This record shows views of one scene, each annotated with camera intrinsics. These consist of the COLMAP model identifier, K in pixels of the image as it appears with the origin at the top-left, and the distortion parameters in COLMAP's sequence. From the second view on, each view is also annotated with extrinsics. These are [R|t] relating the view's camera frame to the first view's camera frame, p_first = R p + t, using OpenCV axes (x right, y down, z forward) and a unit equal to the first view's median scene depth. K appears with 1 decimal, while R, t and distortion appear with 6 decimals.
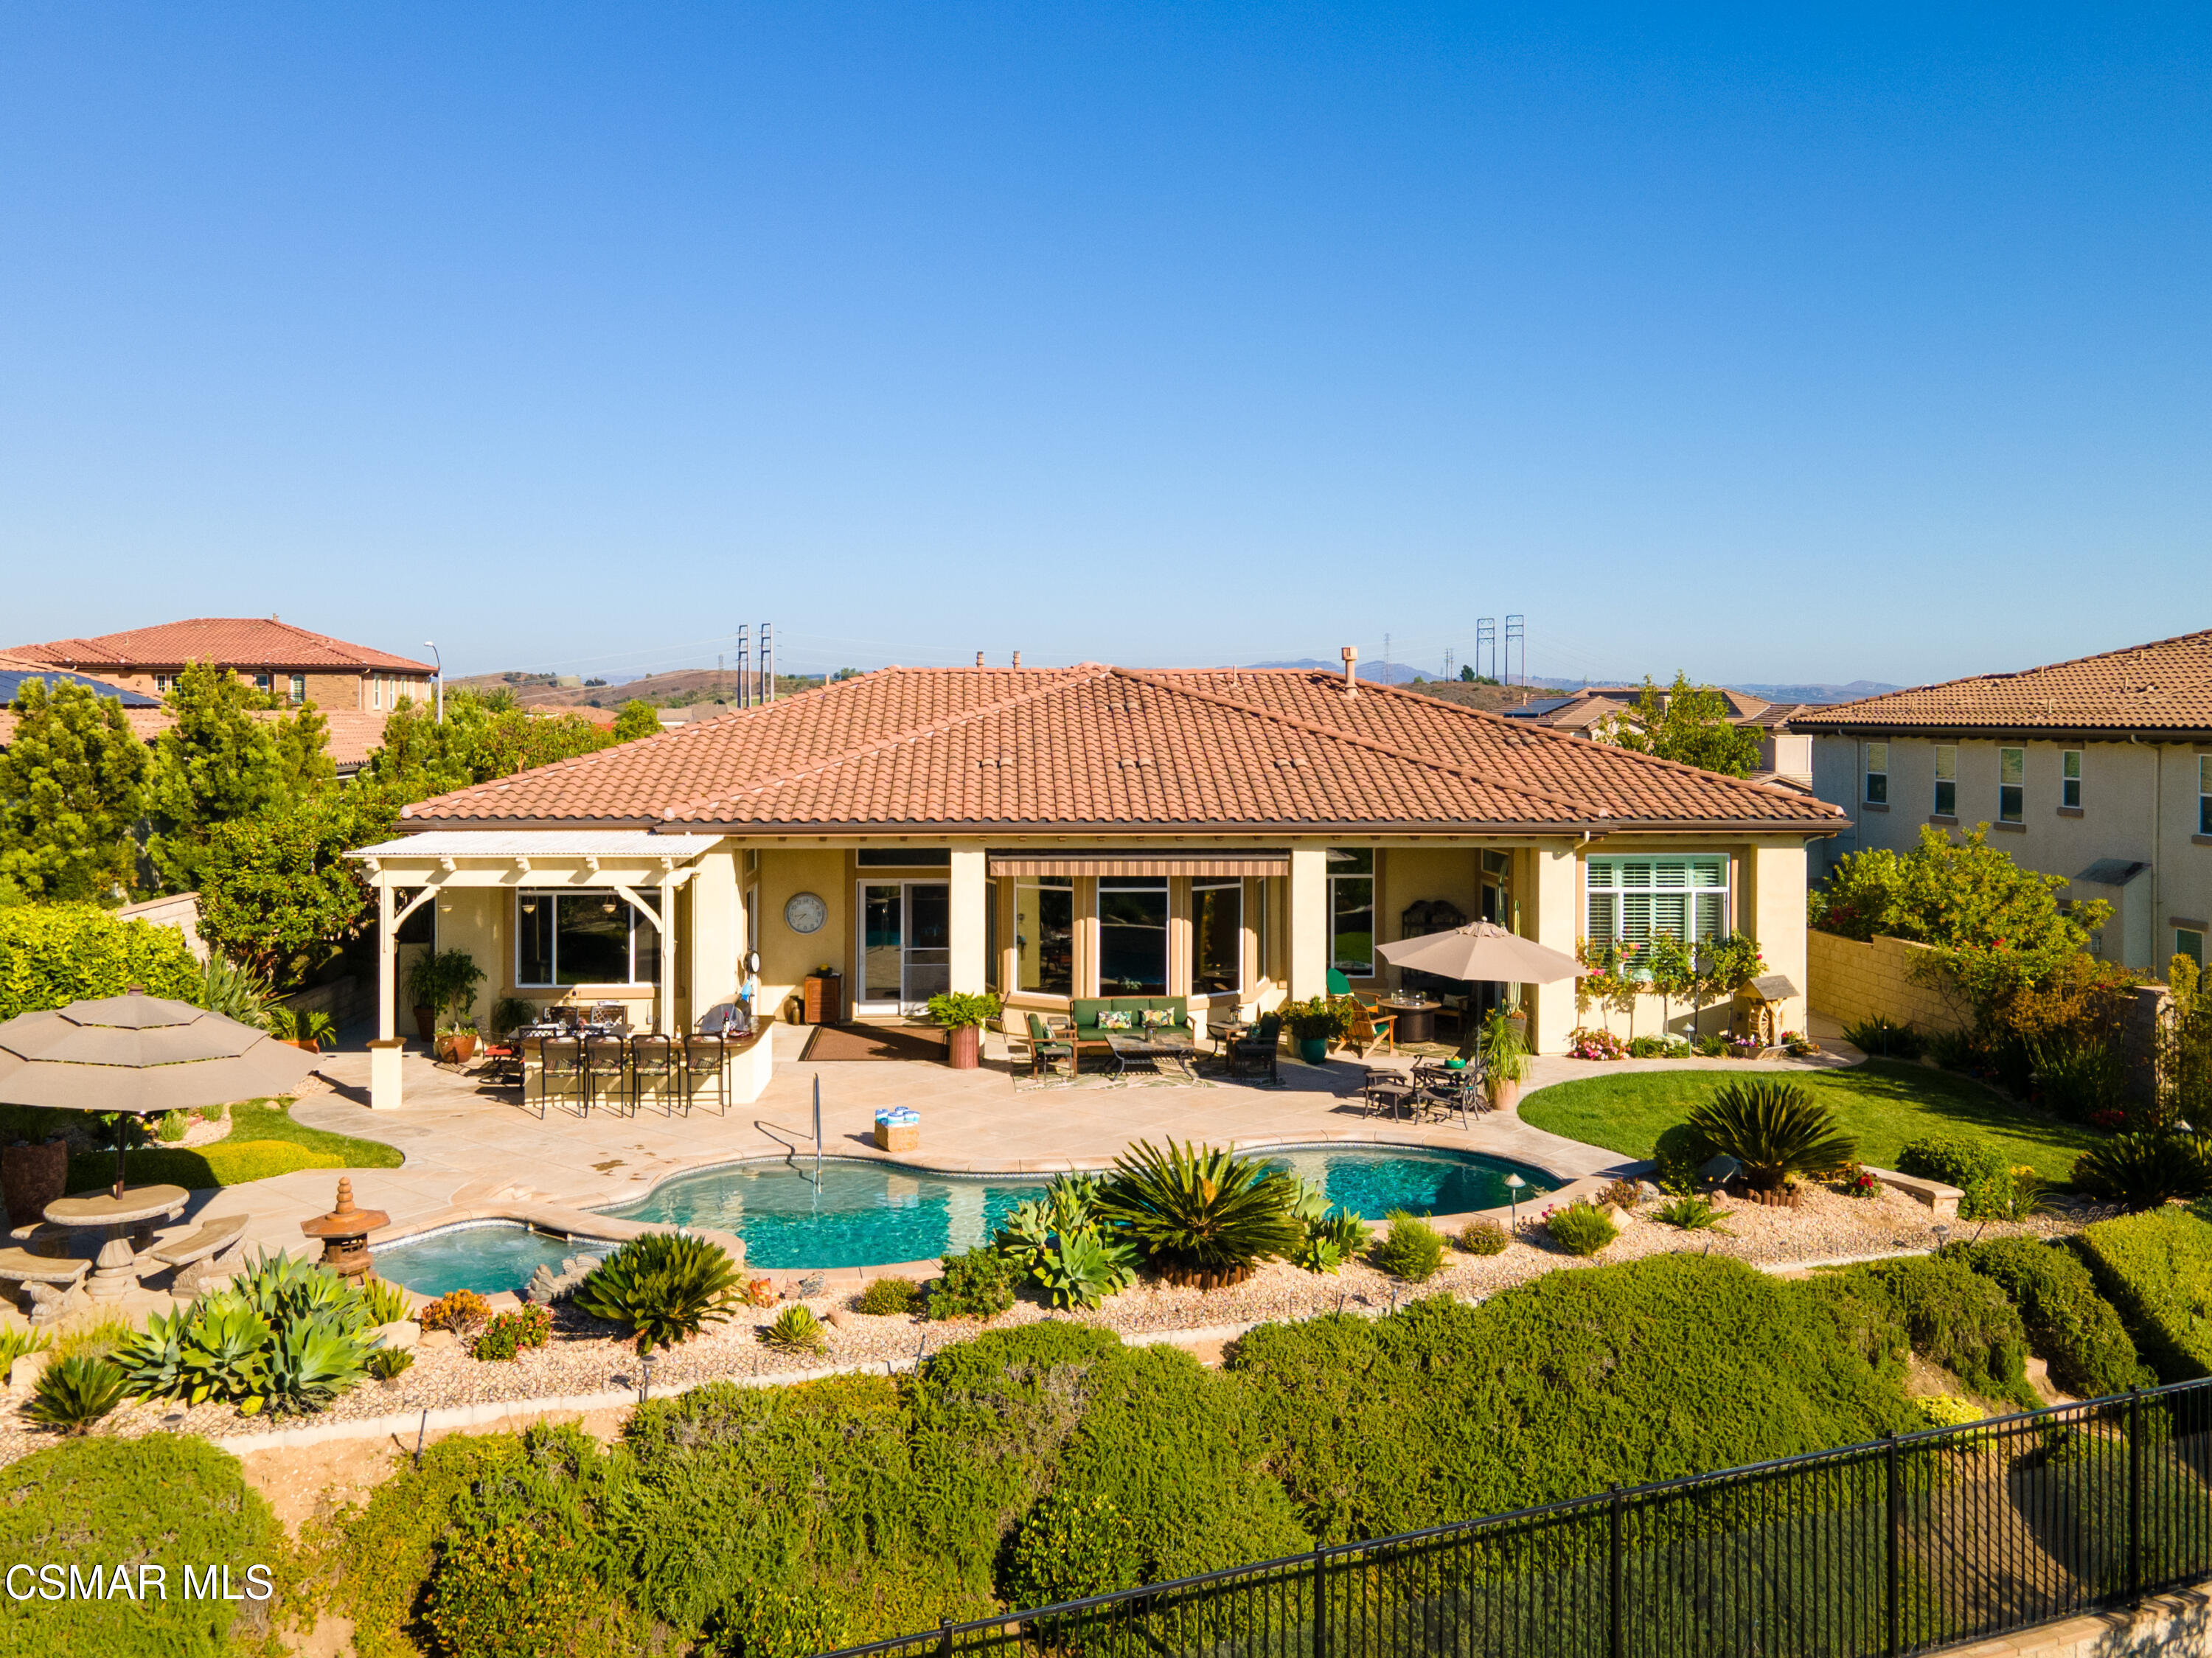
lens RADIAL K [[1966.1, 0, 1108.2], [0, 1966.1, 706.1], [0, 0, 1]] dist [0.031528, -0.003700]
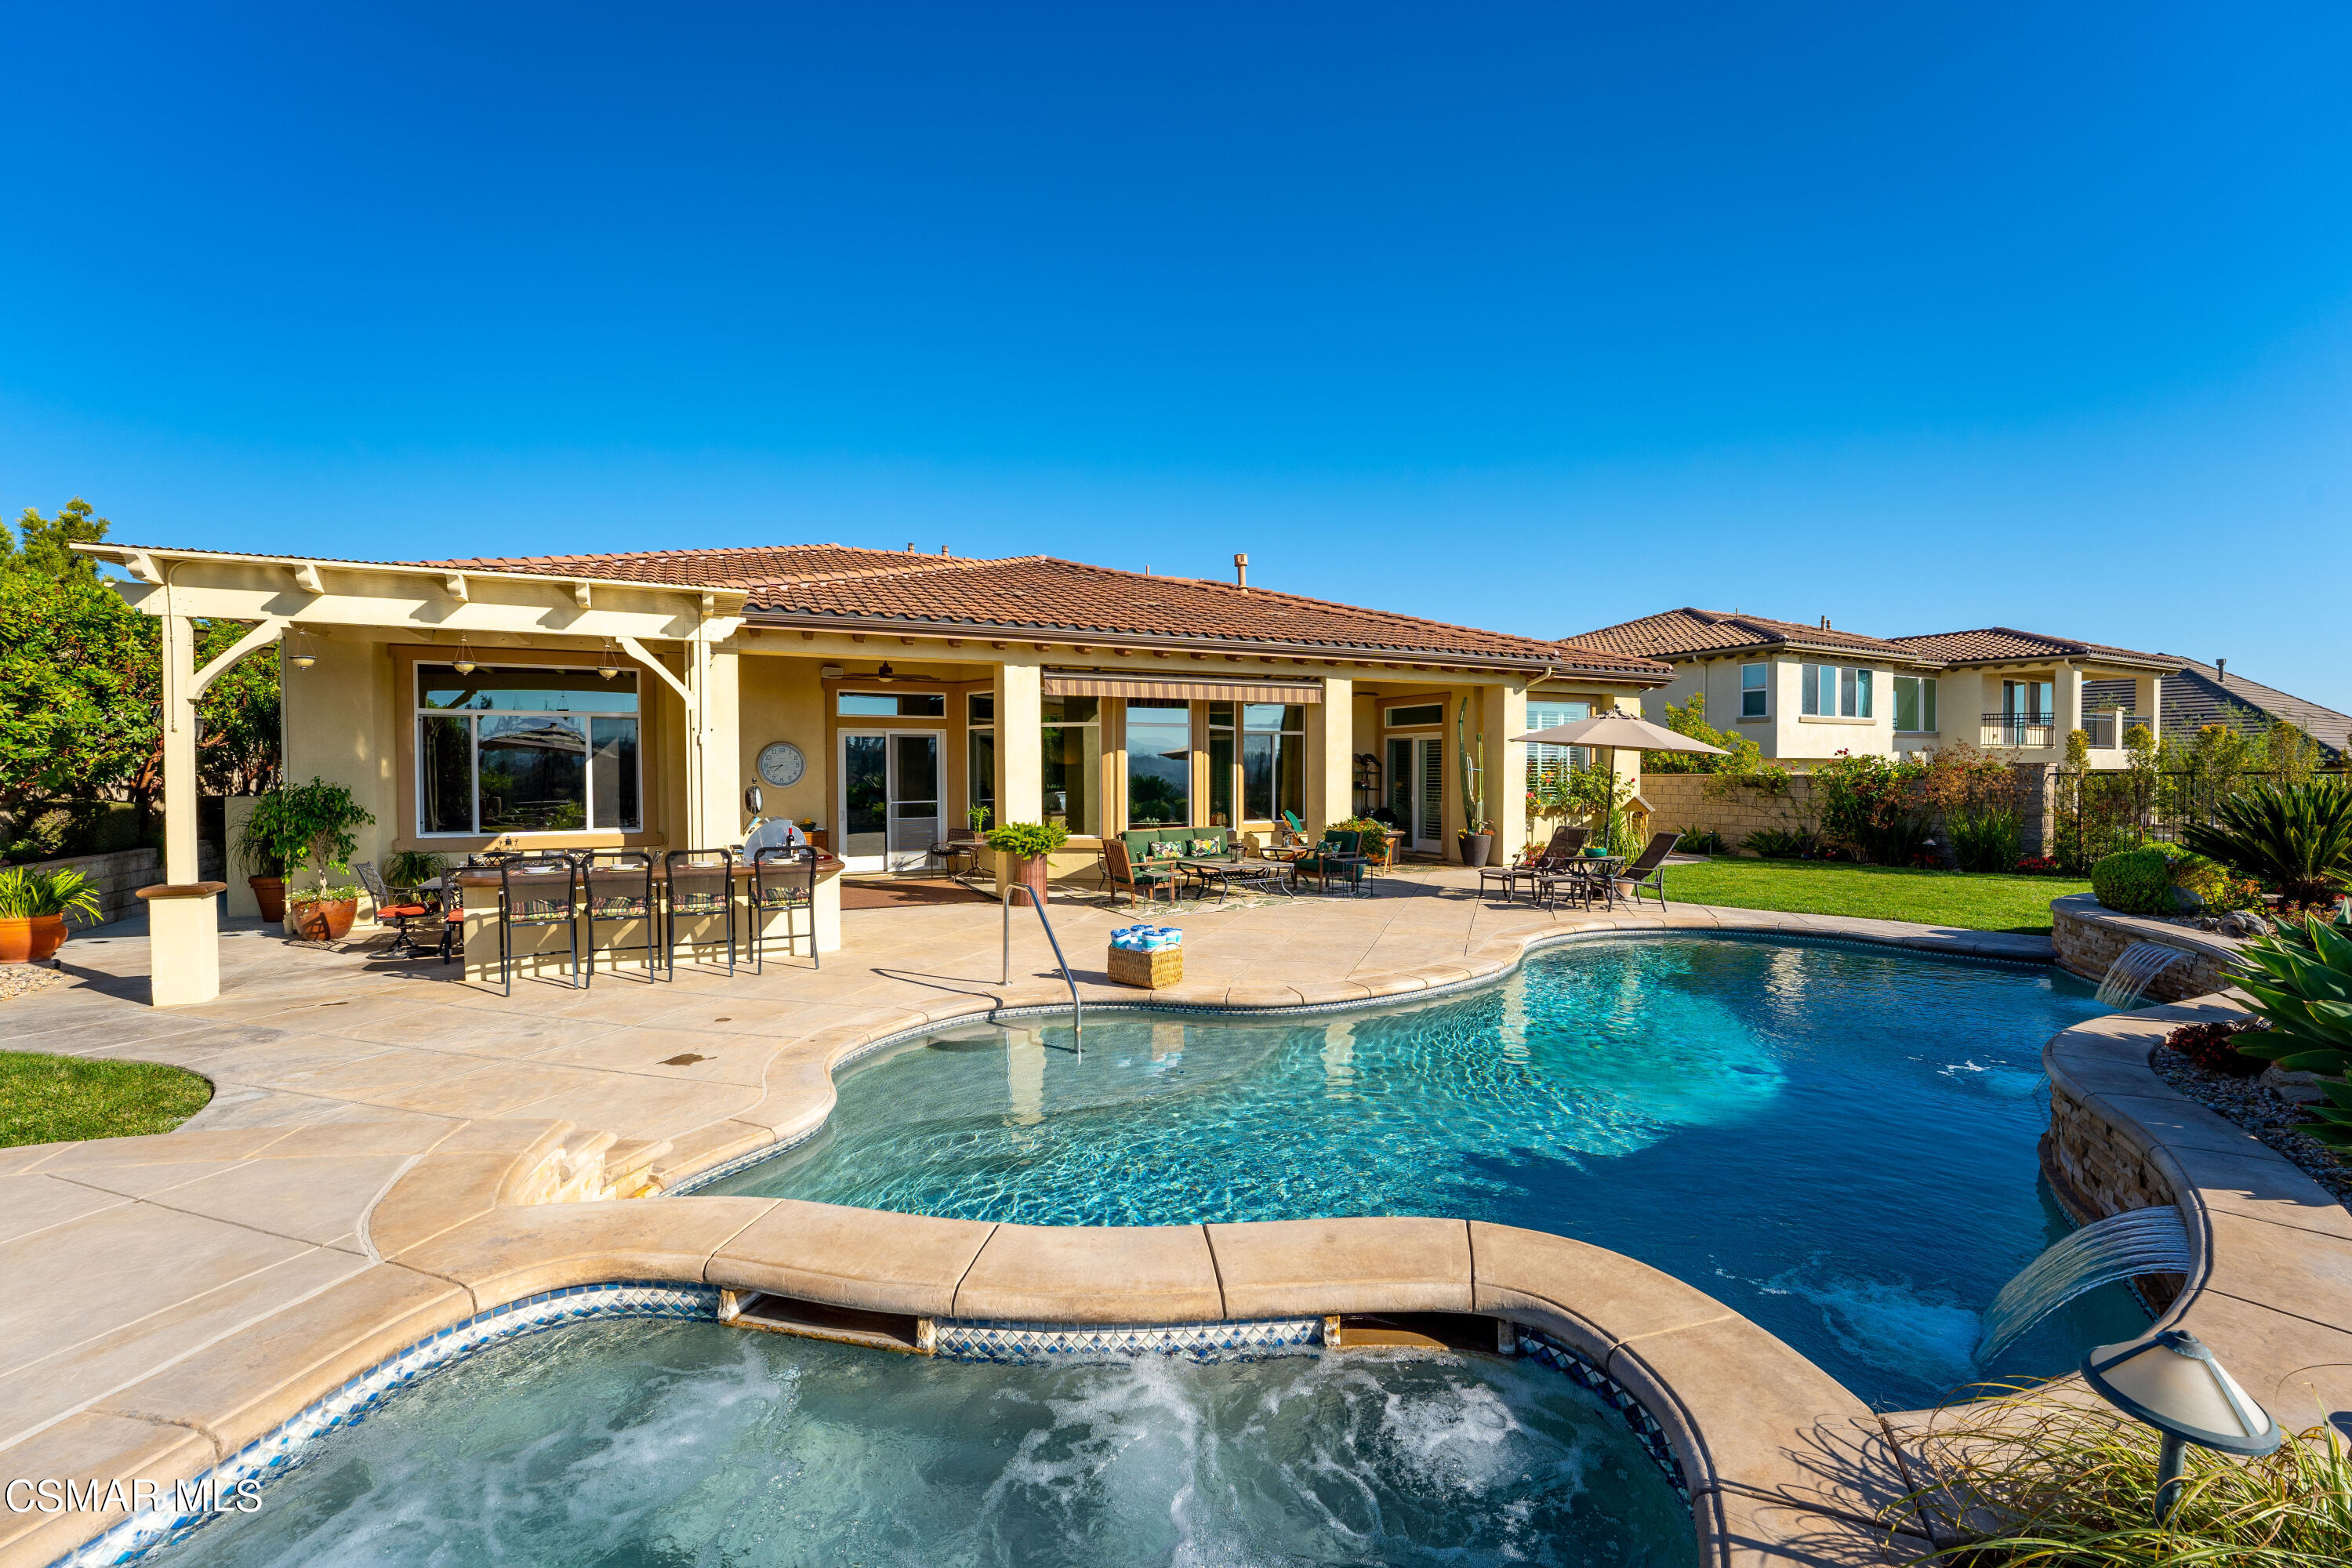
lens RADIAL K [[989.3, 0, 1168.0], [0, 989.3, 787.6], [0, 0, 1]] dist [-0.024003, 0.000894]
pose [[0.916950, -0.012695, 0.398801, -0.204943], [0.009931, 0.999910, 0.008995, 0.135407], [-0.398879, -0.004287, 0.916994, 0.602286]]
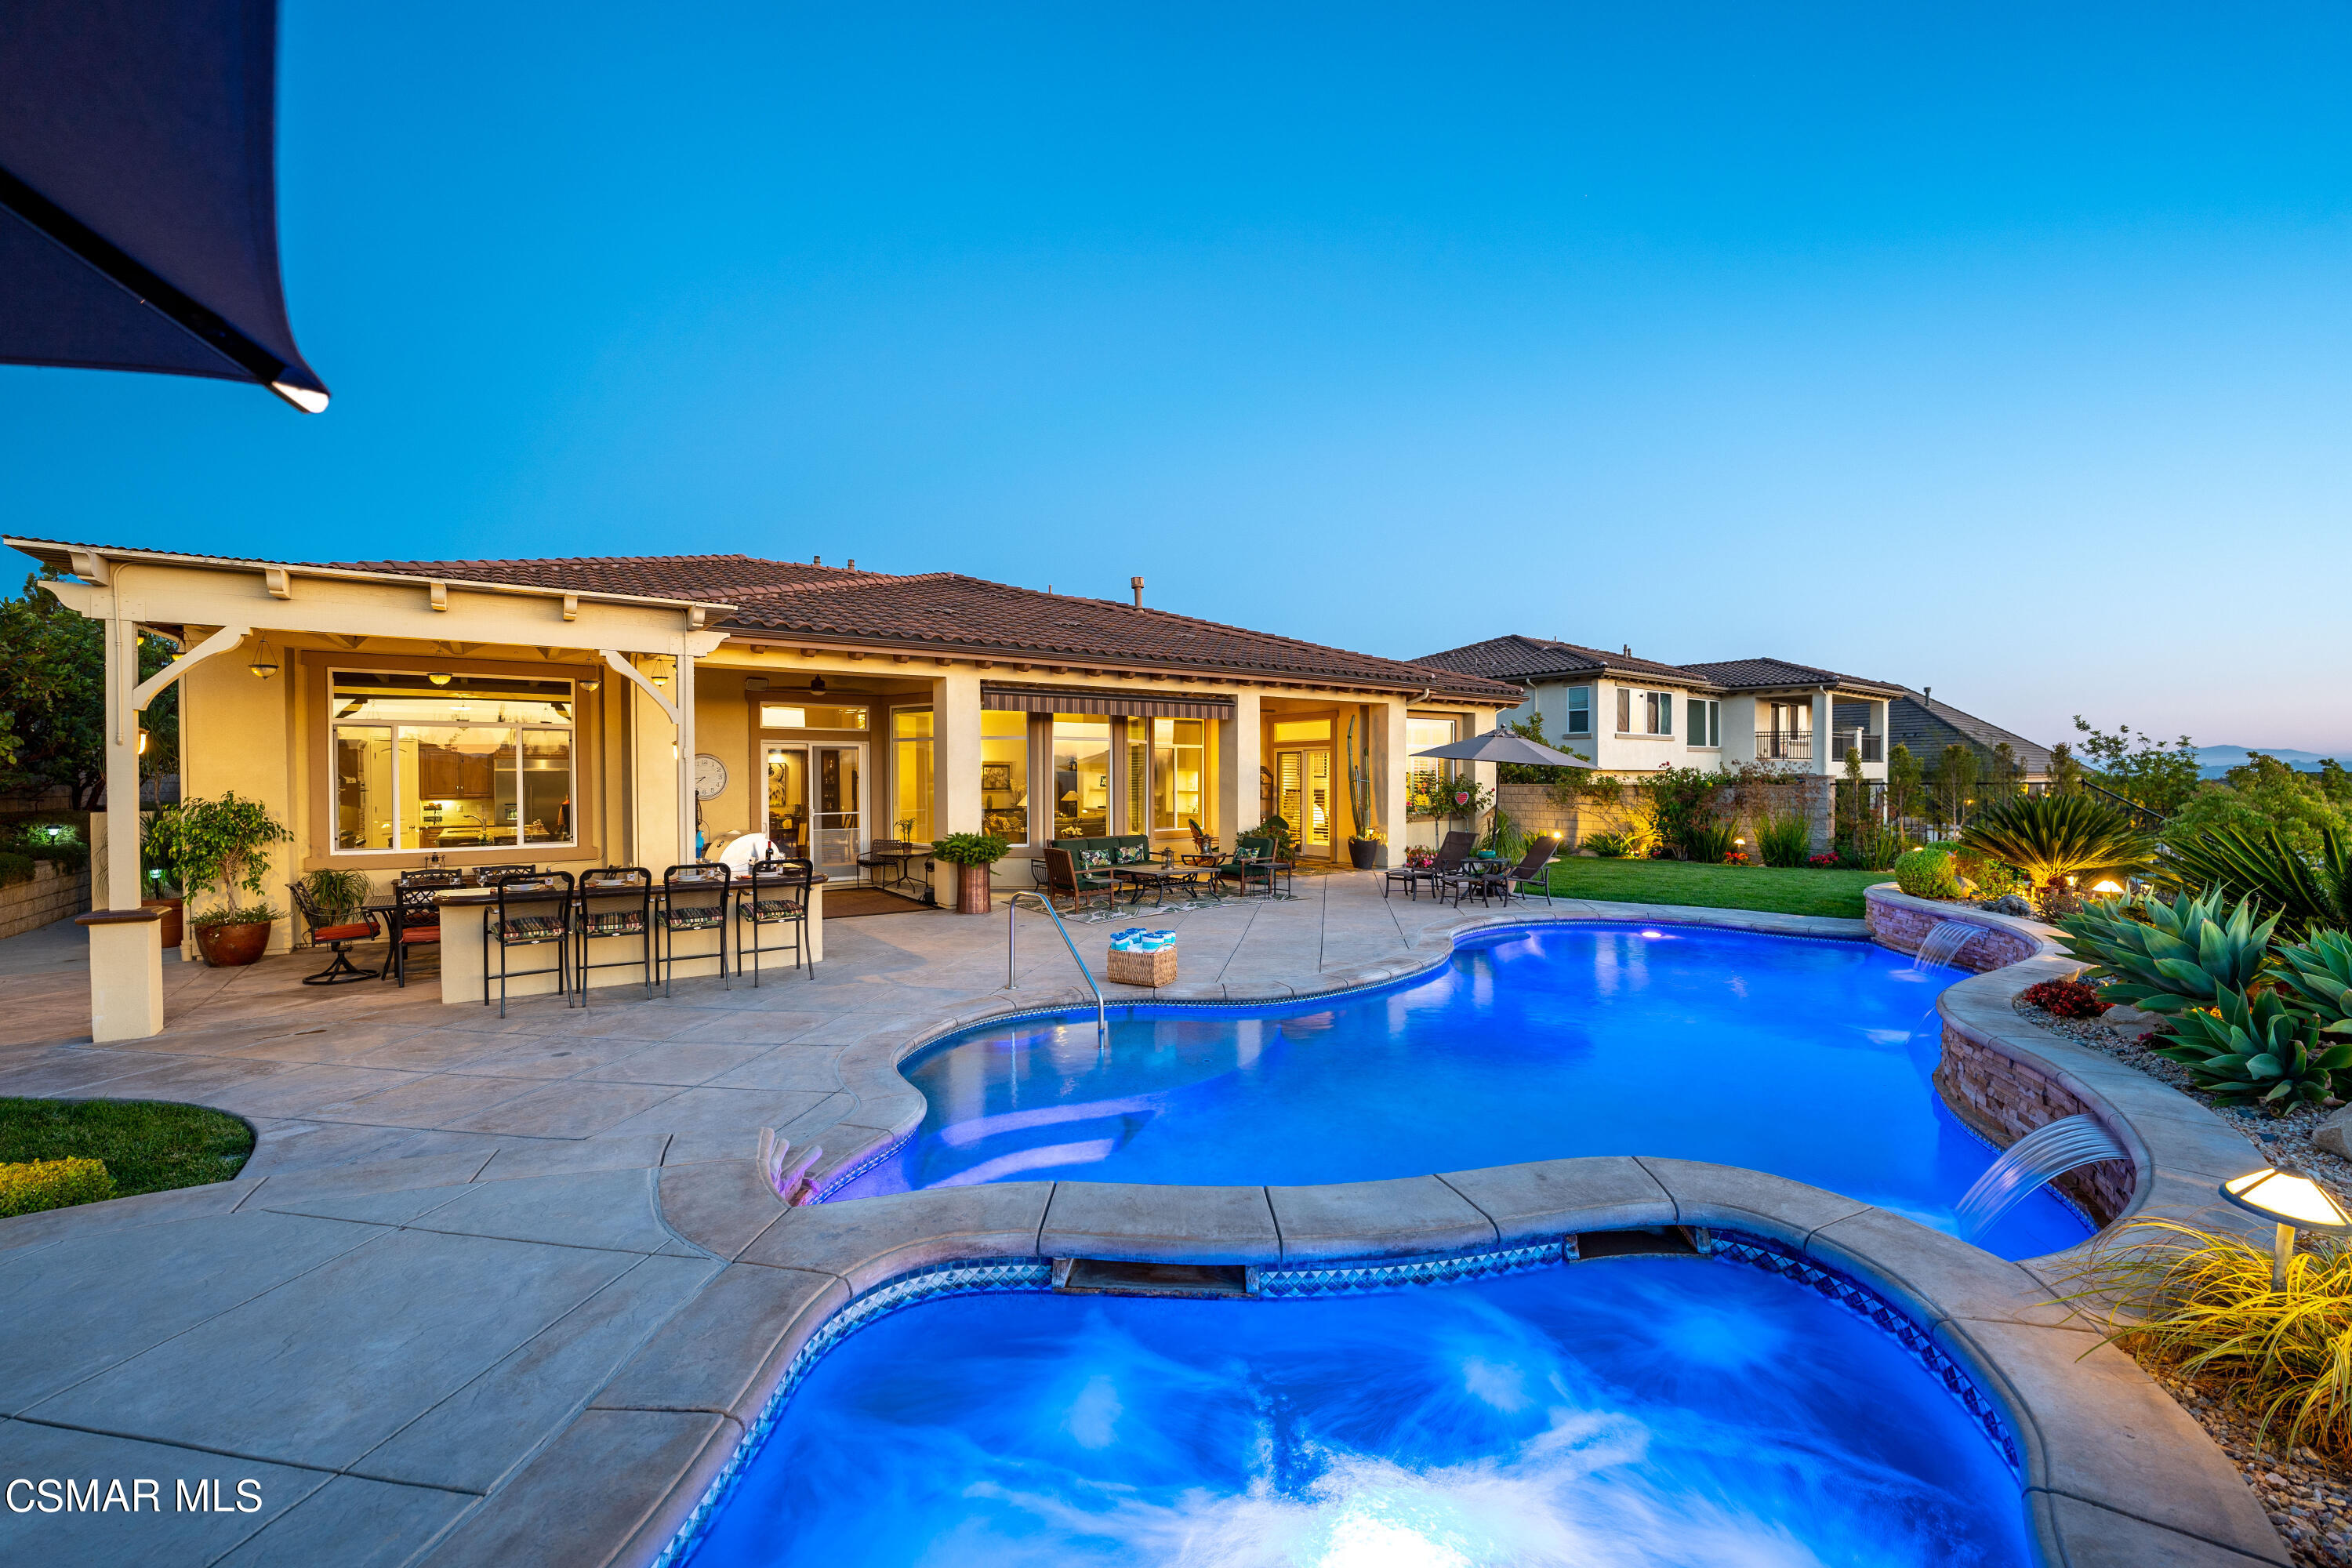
lens RADIAL K [[954.0, 0, 1164.4], [0, 954.0, 792.2], [0, 0, 1]] dist [-0.025380, 0.000308]
pose [[0.841843, -0.013746, 0.539547, -0.252638], [0.011883, 0.999905, 0.006932, 0.133297], [-0.539591, 0.000576, 0.841927, 0.613825]]
